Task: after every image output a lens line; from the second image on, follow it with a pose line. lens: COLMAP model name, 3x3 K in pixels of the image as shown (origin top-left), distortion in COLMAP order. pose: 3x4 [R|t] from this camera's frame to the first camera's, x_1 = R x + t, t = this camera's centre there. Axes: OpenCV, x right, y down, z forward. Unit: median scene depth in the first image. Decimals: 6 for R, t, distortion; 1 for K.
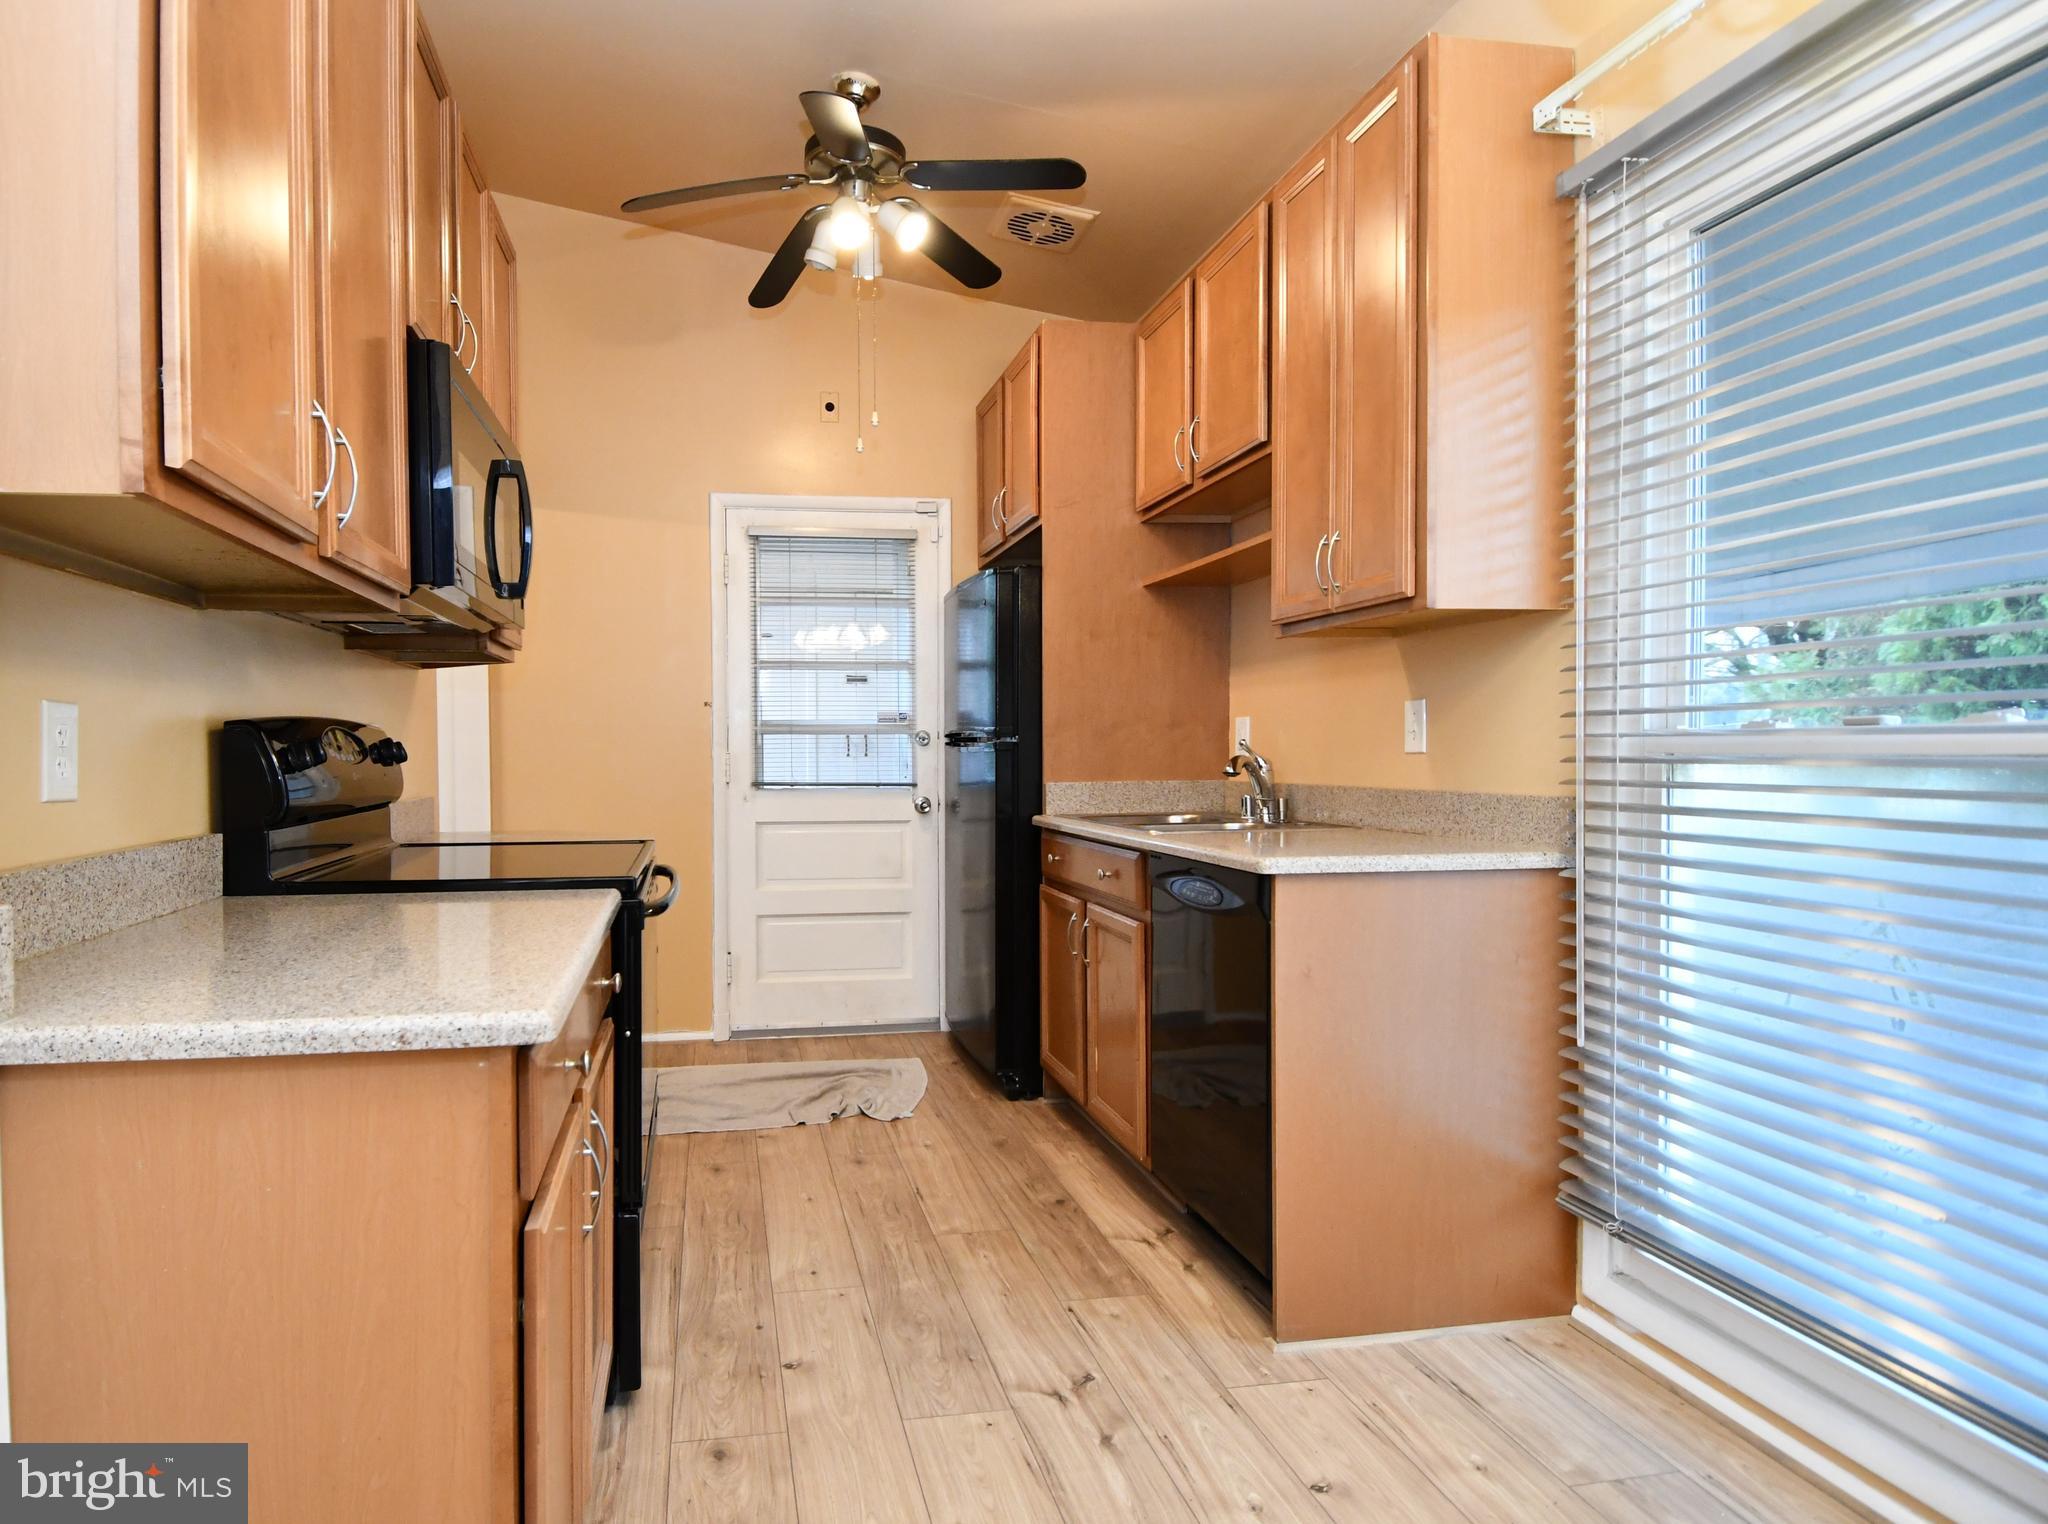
lens RADIAL K [[1188.0, 0, 910.5], [0, 1188.0, 766.5], [0, 0, 1]] dist [0.000029, 0.000021]
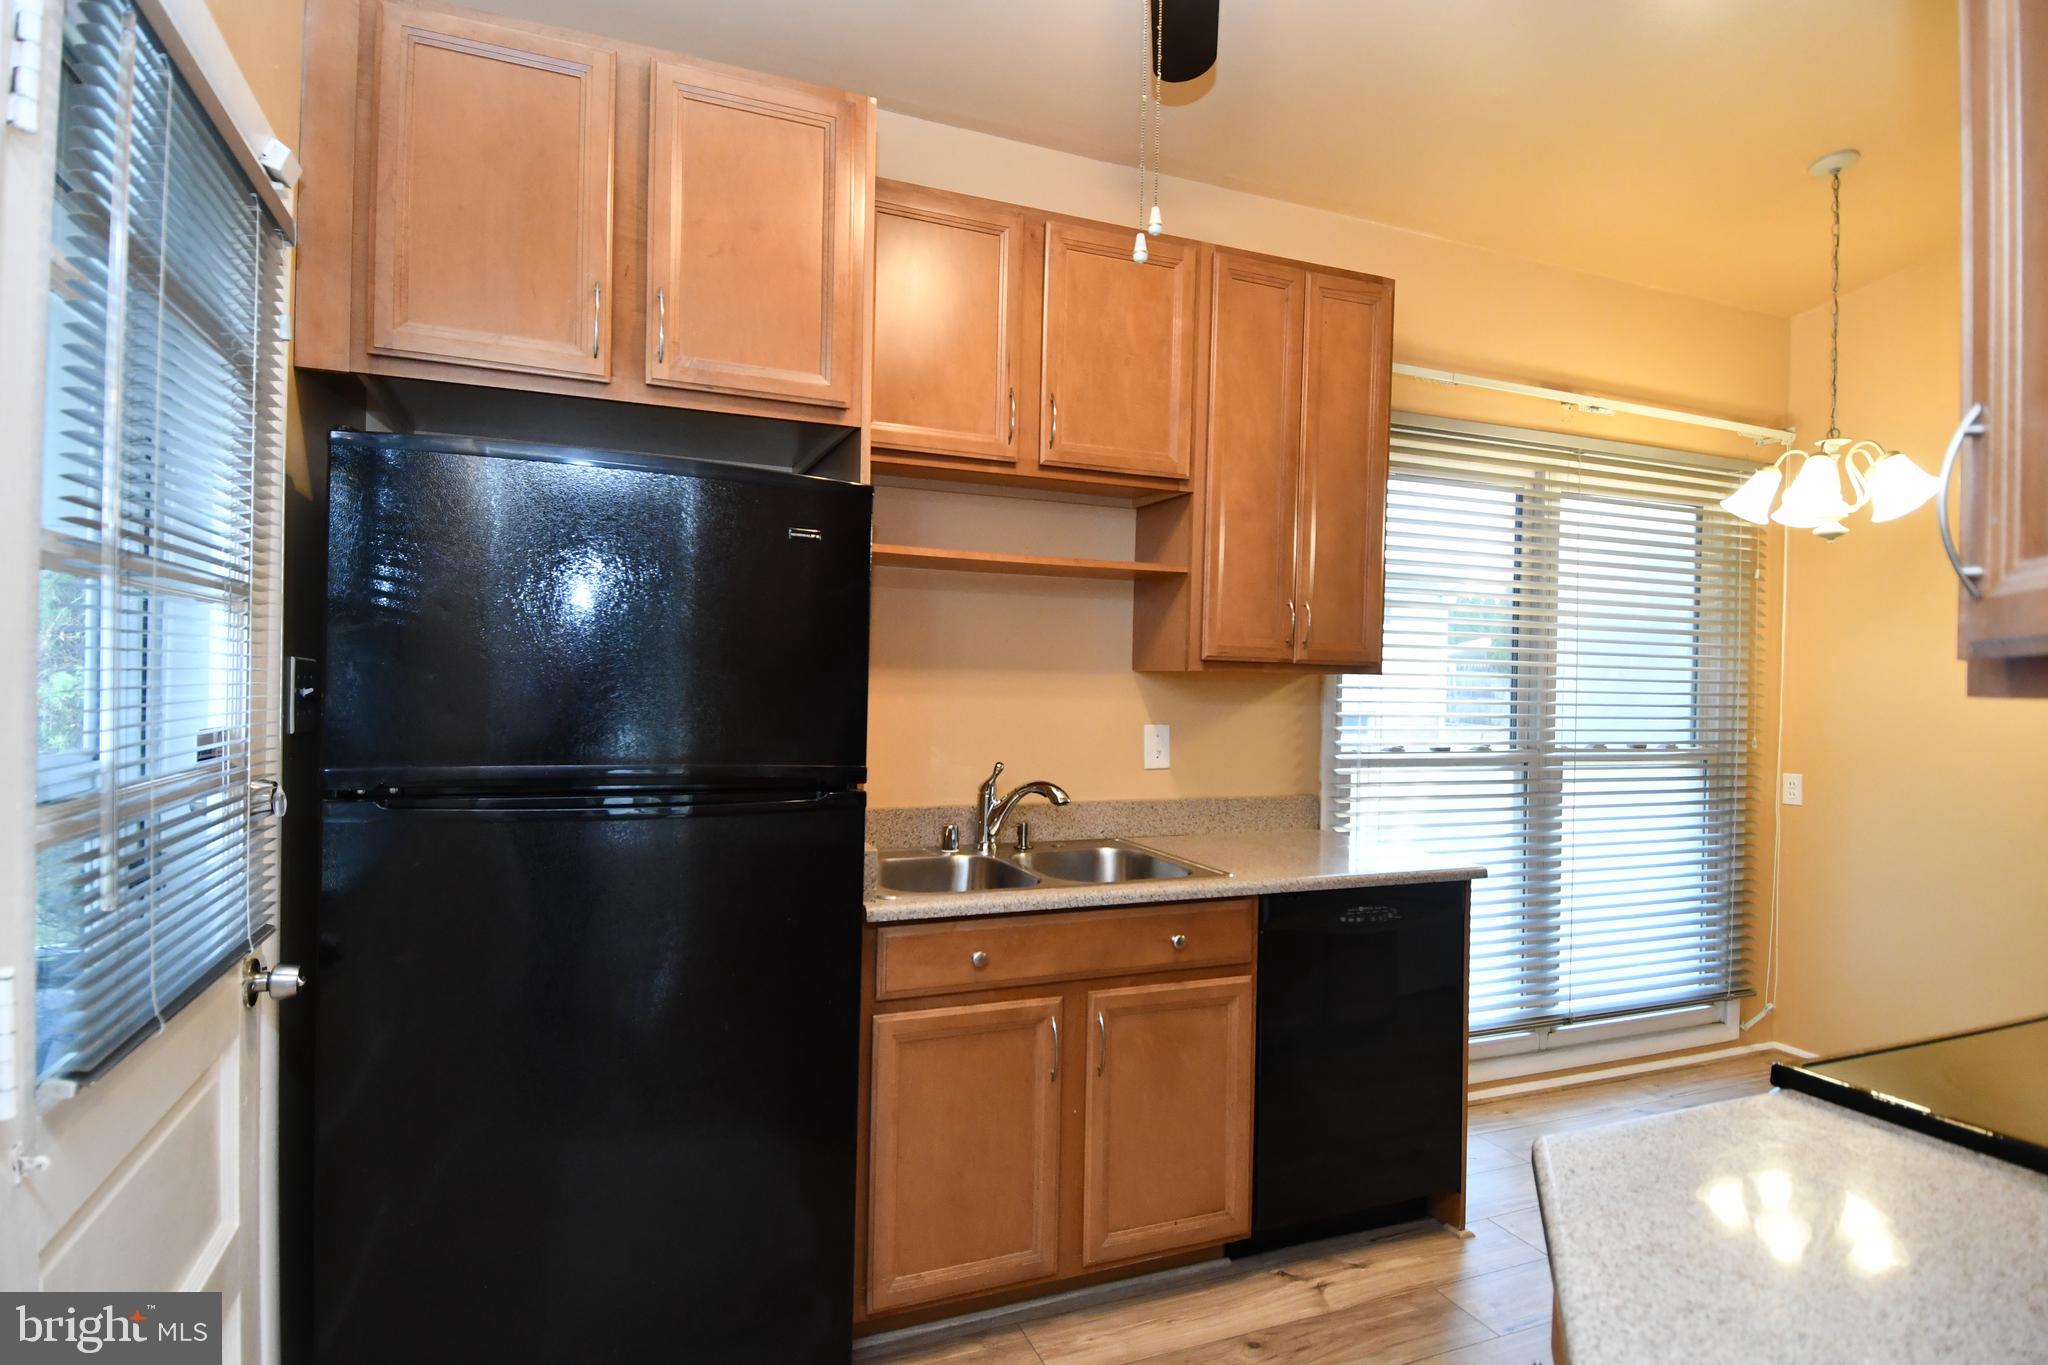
lens RADIAL K [[1062.1, 0, 1013.2], [0, 1062.1, 680.0], [0, 0, 1]] dist [0.024156, -0.001116]
pose [[-0.223966, -0.000763, 0.974597, -0.376807], [-0.004525, 0.999990, -0.000257, -0.064092], [-0.974586, -0.004467, -0.223967, 0.889423]]
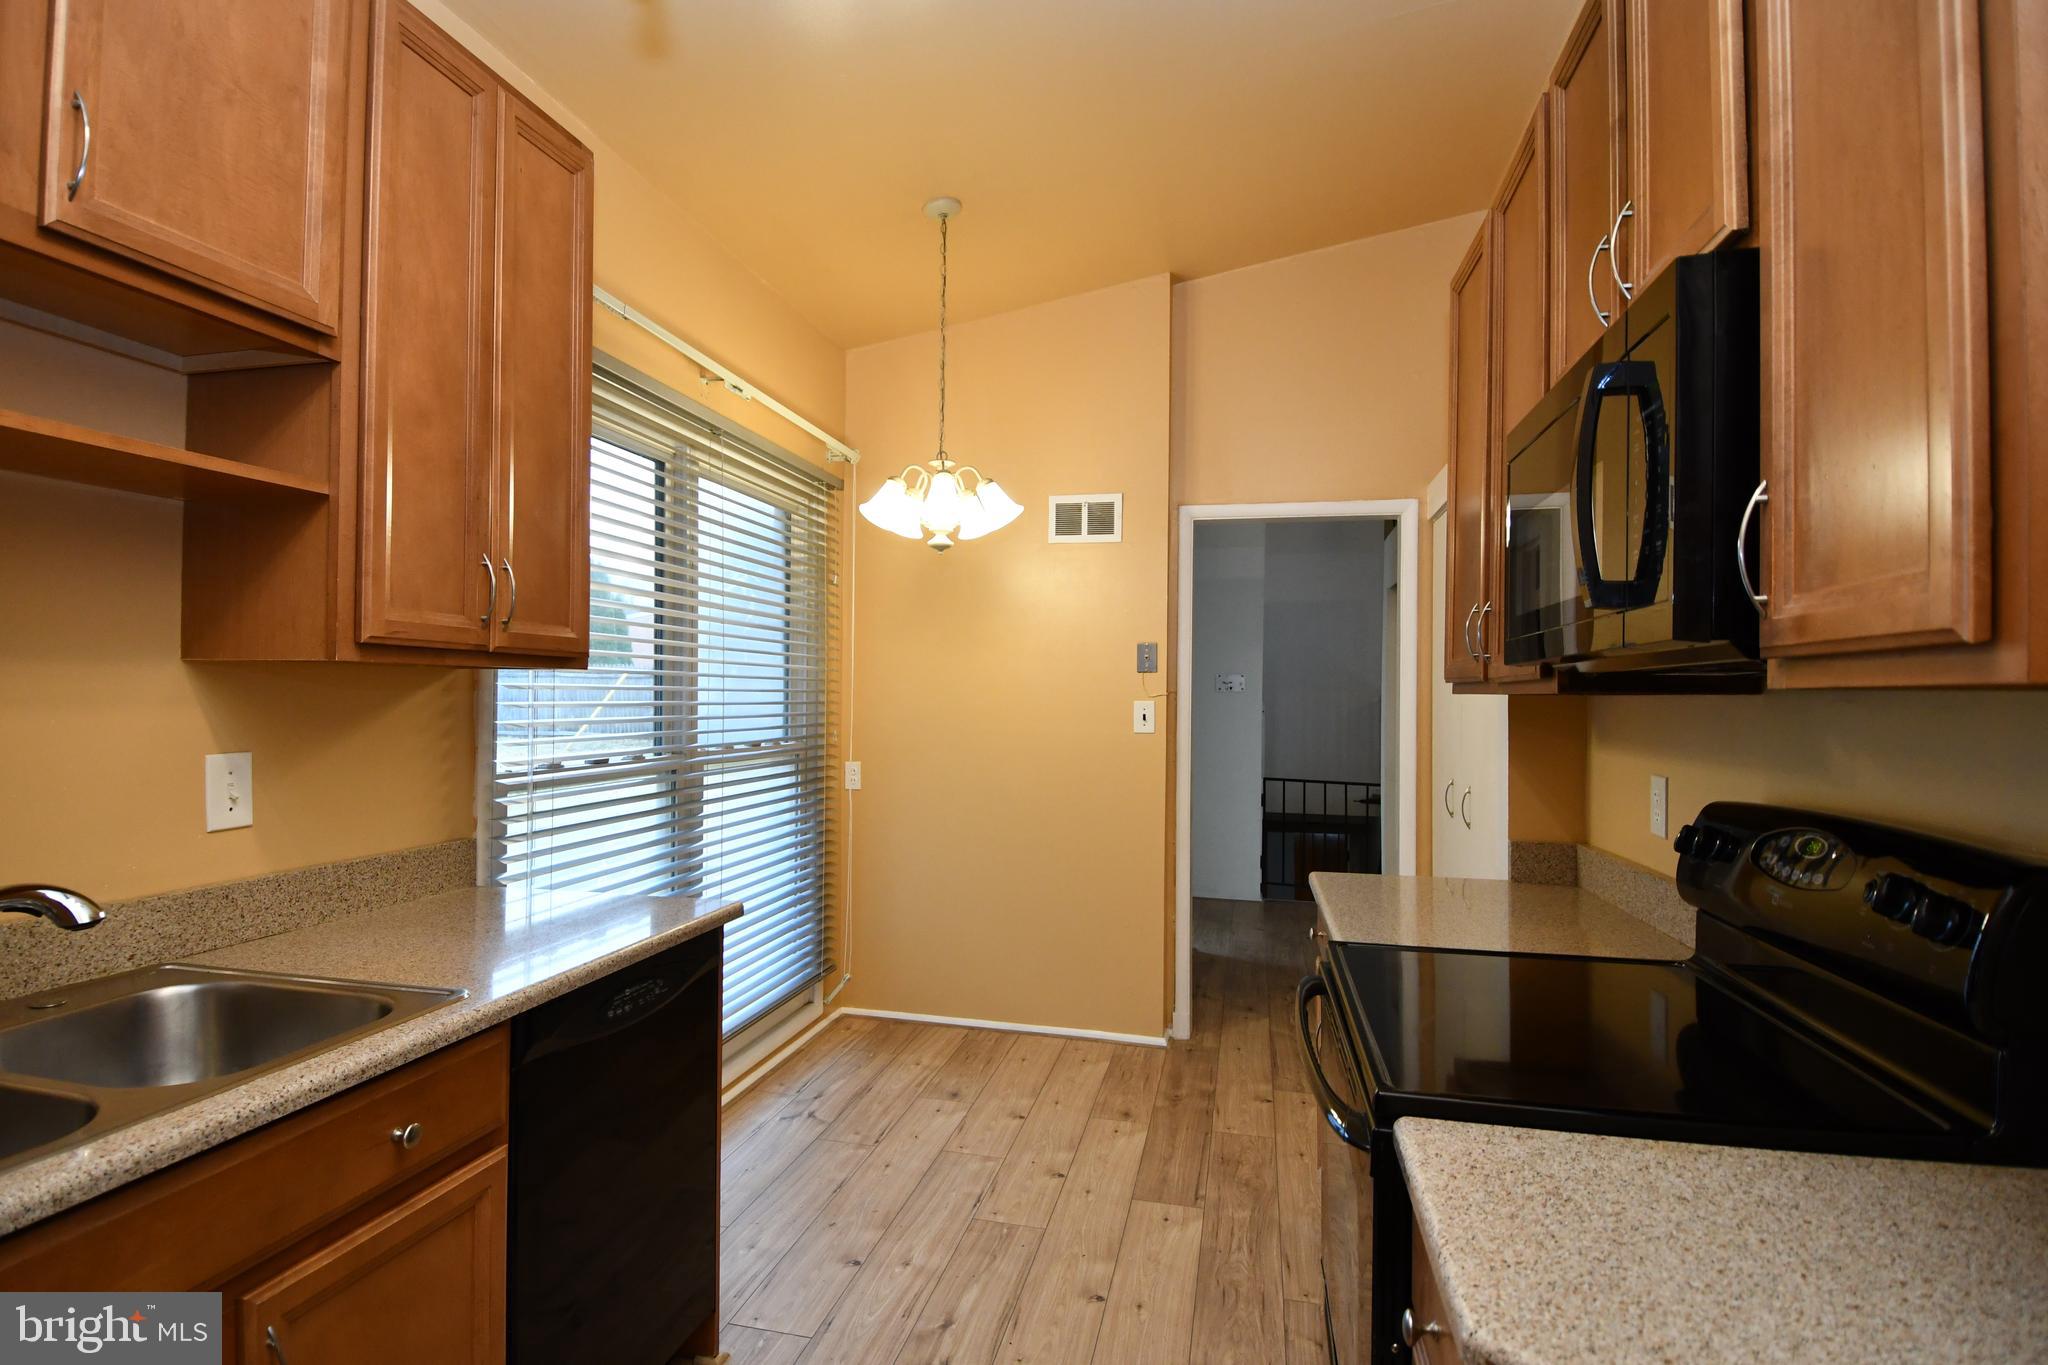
lens RADIAL K [[1057.3, 0, 1016.6], [0, 1057.3, 692.1], [0, 0, 1]] dist [-0.035779, -0.002316]
pose [[-0.925150, -0.001893, 0.379598, -0.150685], [0.001906, 0.999952, 0.009632, -0.062351], [-0.379598, 0.009634, -0.925101, 0.893873]]
